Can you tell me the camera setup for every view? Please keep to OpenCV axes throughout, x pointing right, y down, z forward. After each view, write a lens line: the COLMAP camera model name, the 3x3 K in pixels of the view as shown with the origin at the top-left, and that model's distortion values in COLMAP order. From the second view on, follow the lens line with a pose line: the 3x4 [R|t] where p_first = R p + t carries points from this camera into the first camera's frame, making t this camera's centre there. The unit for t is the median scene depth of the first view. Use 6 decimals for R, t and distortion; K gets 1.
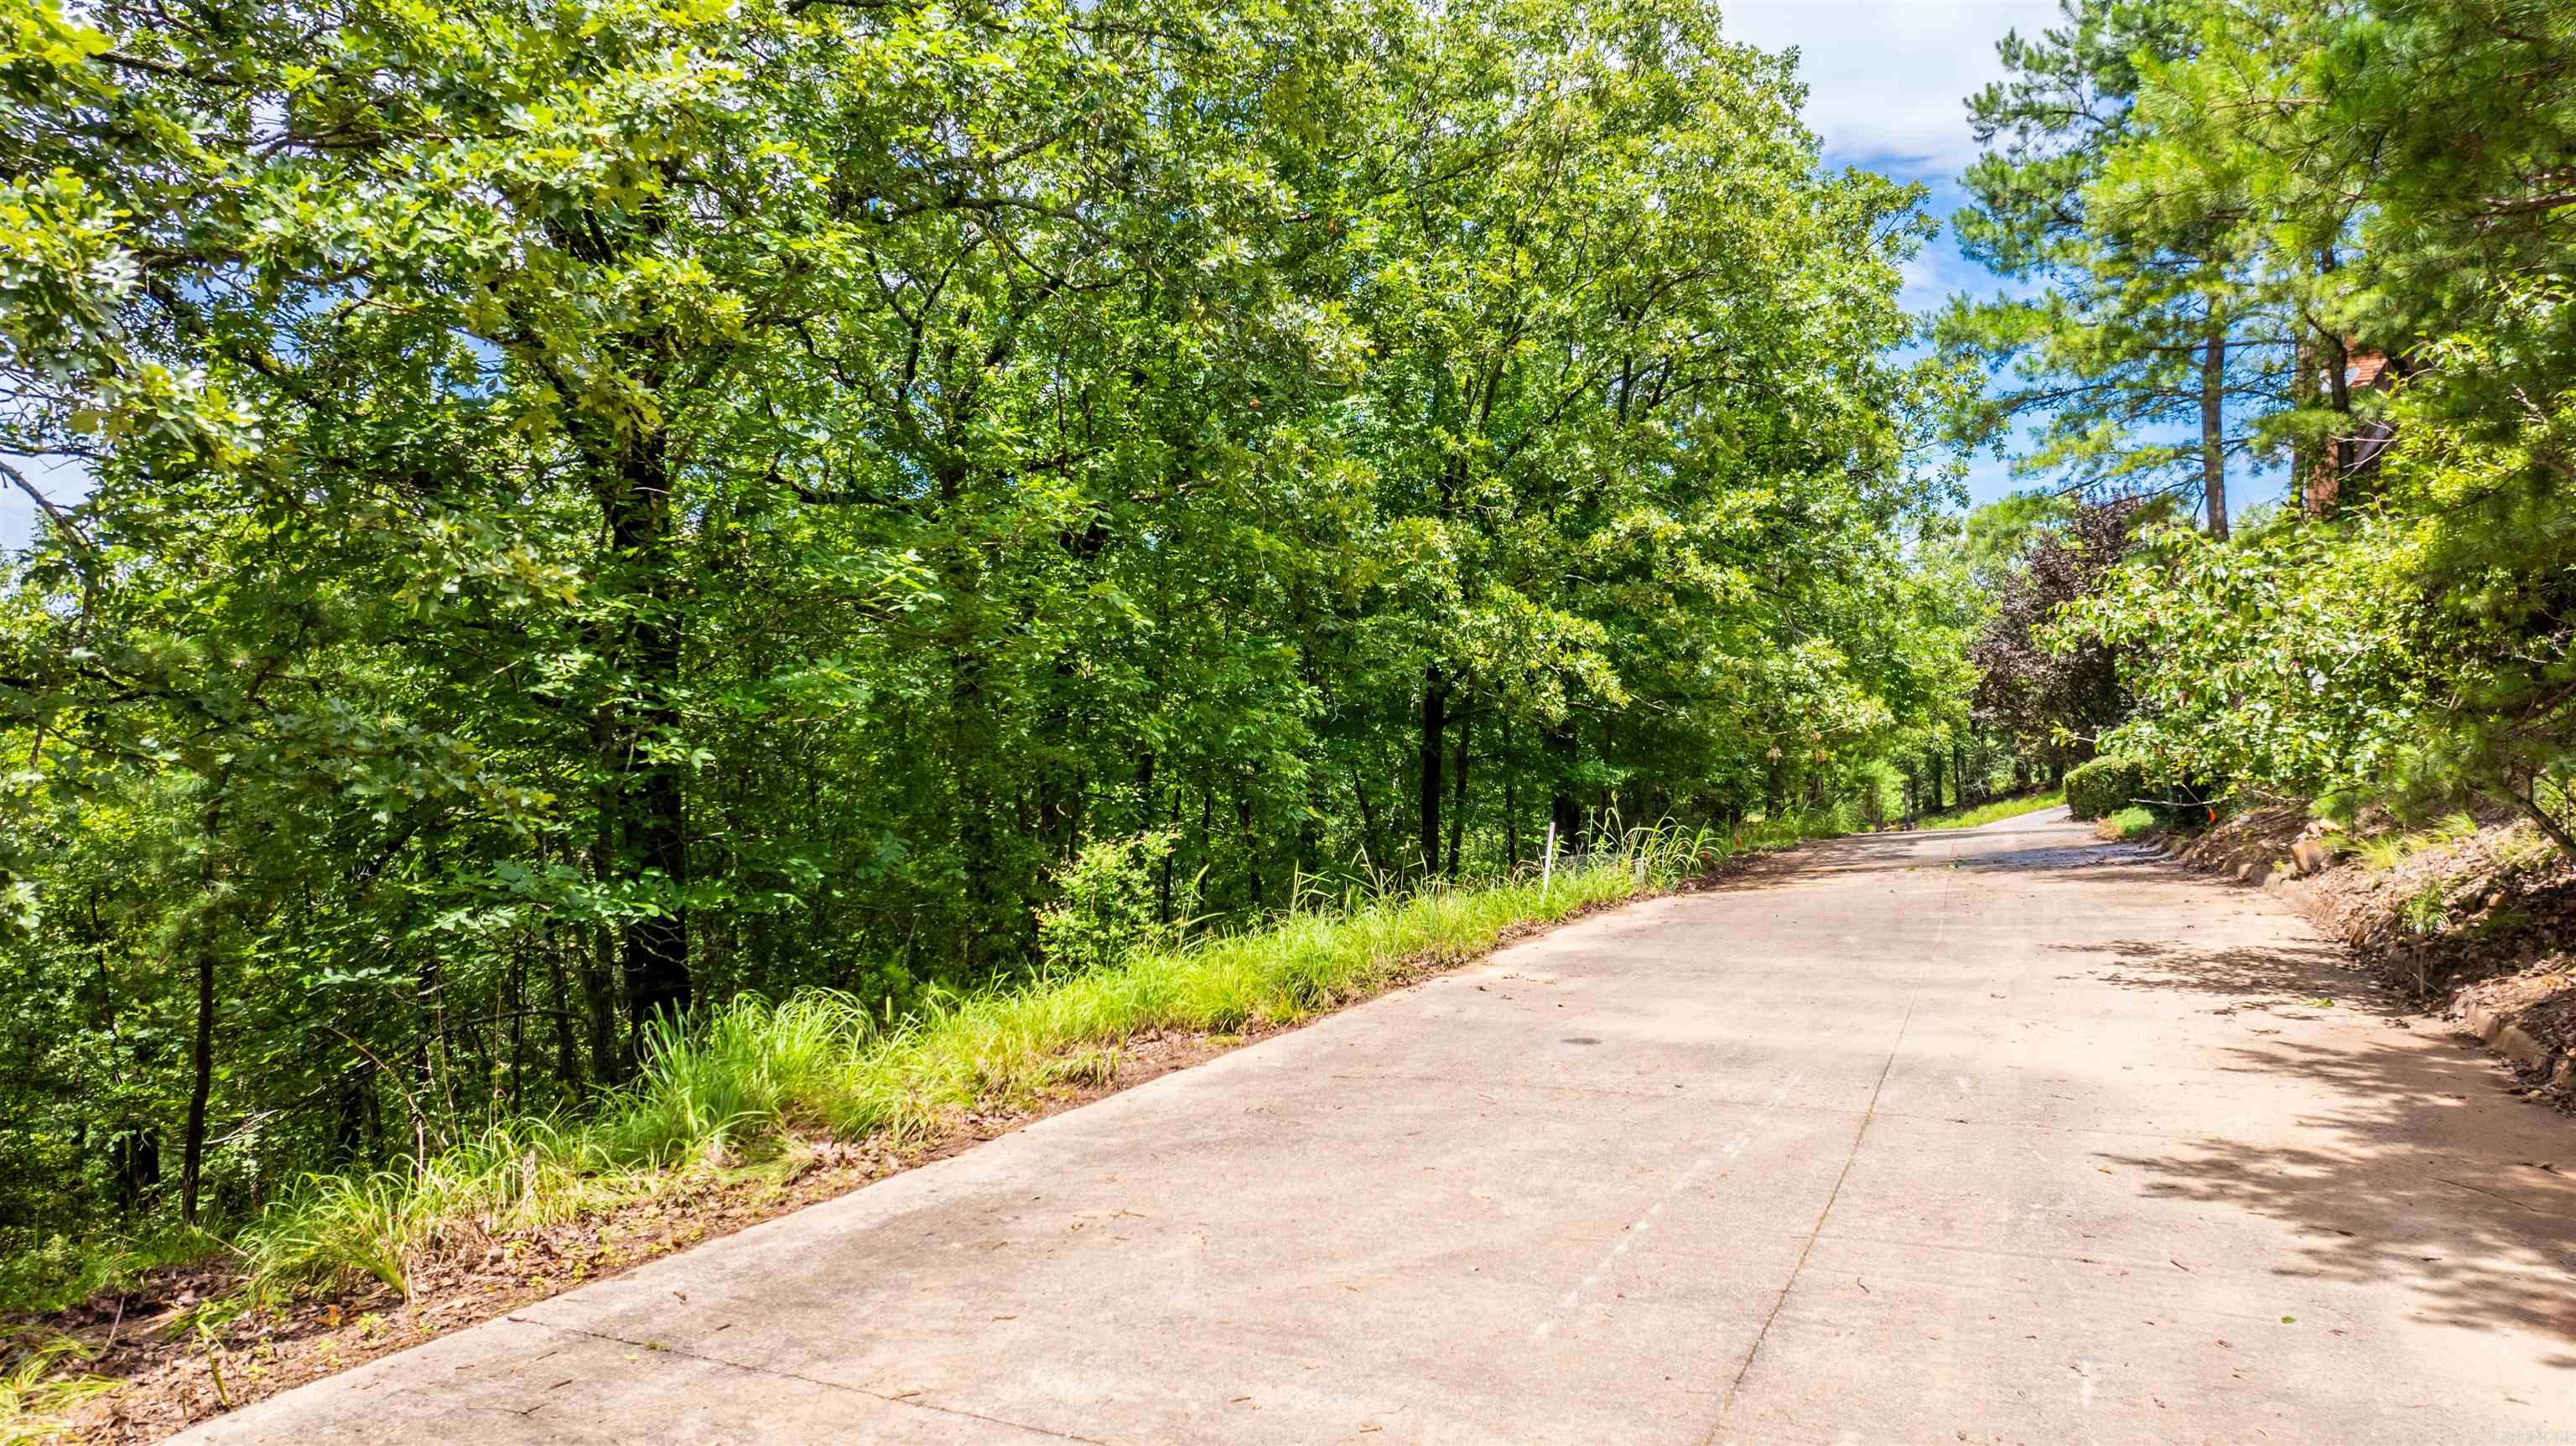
lens RADIAL K [[1805.4, 0, 1299.5], [0, 1805.4, 720.4], [0, 0, 1]] dist [-0.004009, 0.009787]
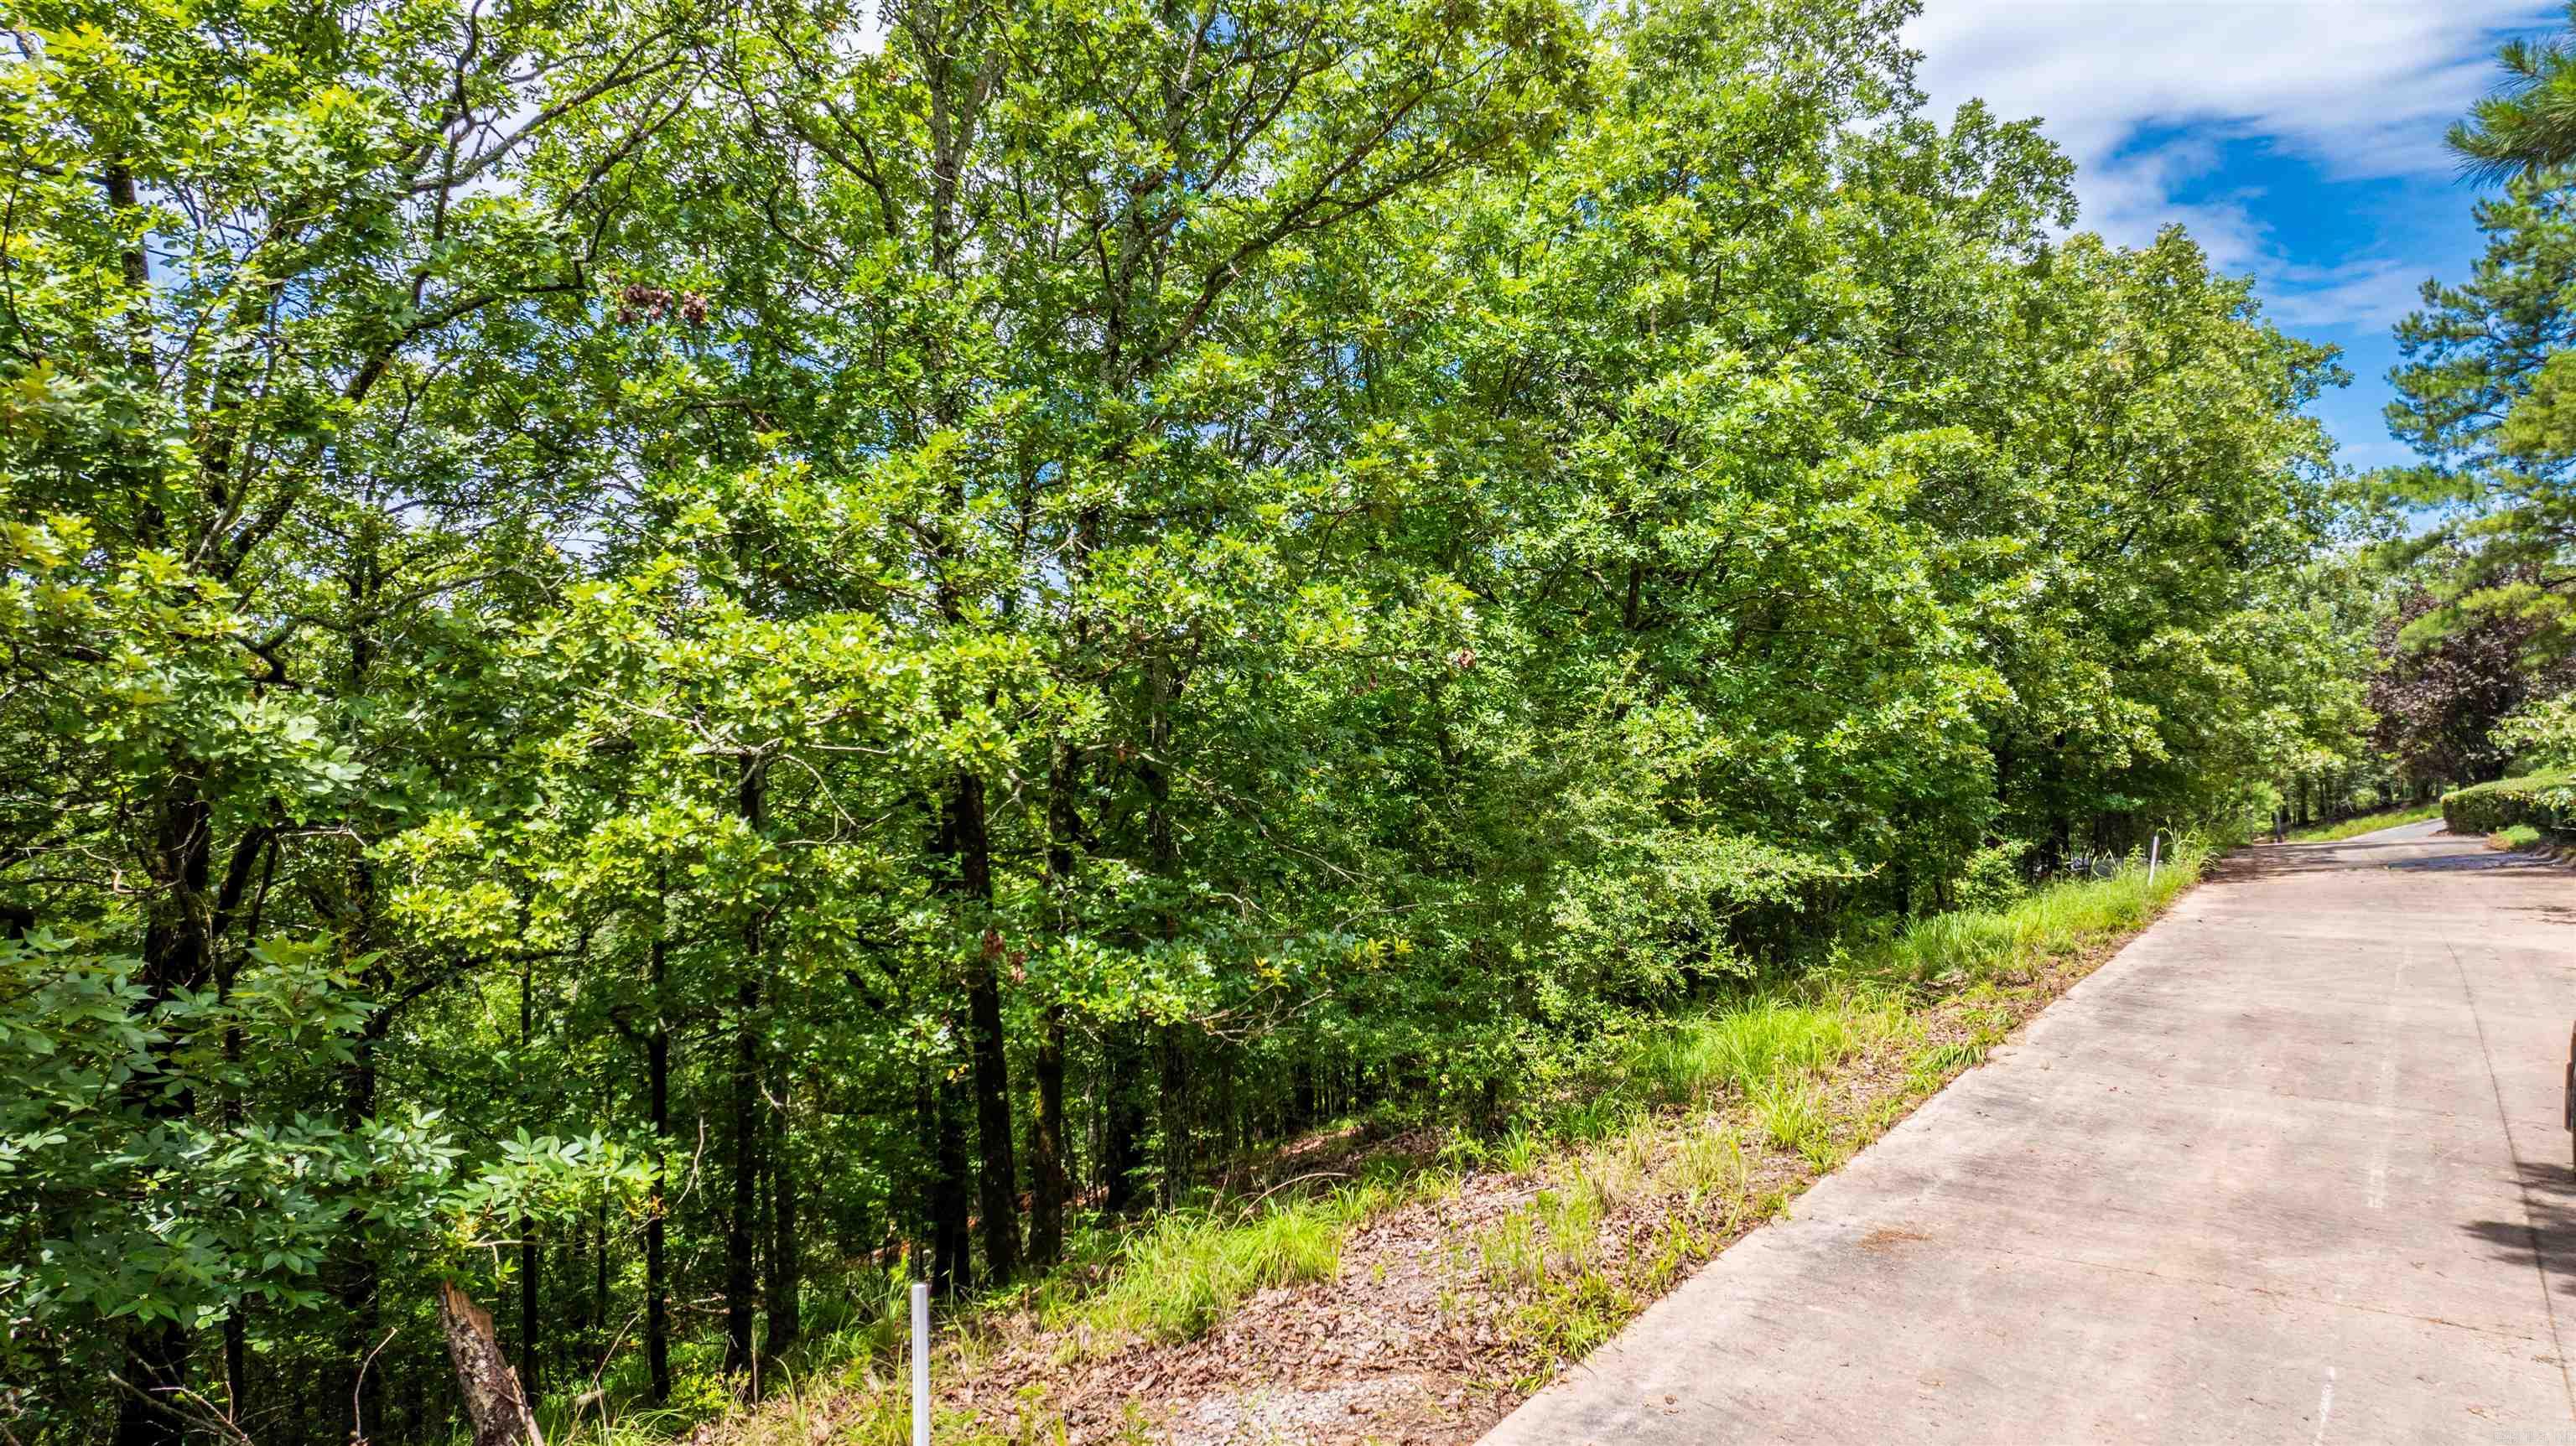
lens RADIAL K [[1805.4, 0, 1273.9], [0, 1805.4, 731.6], [0, 0, 1]] dist [-0.004009, 0.009787]
pose [[0.988511, -0.004831, -0.151073, -0.288491], [0.005185, 0.999985, 0.001949, -0.033395], [0.151061, -0.002710, 0.988521, -0.534811]]
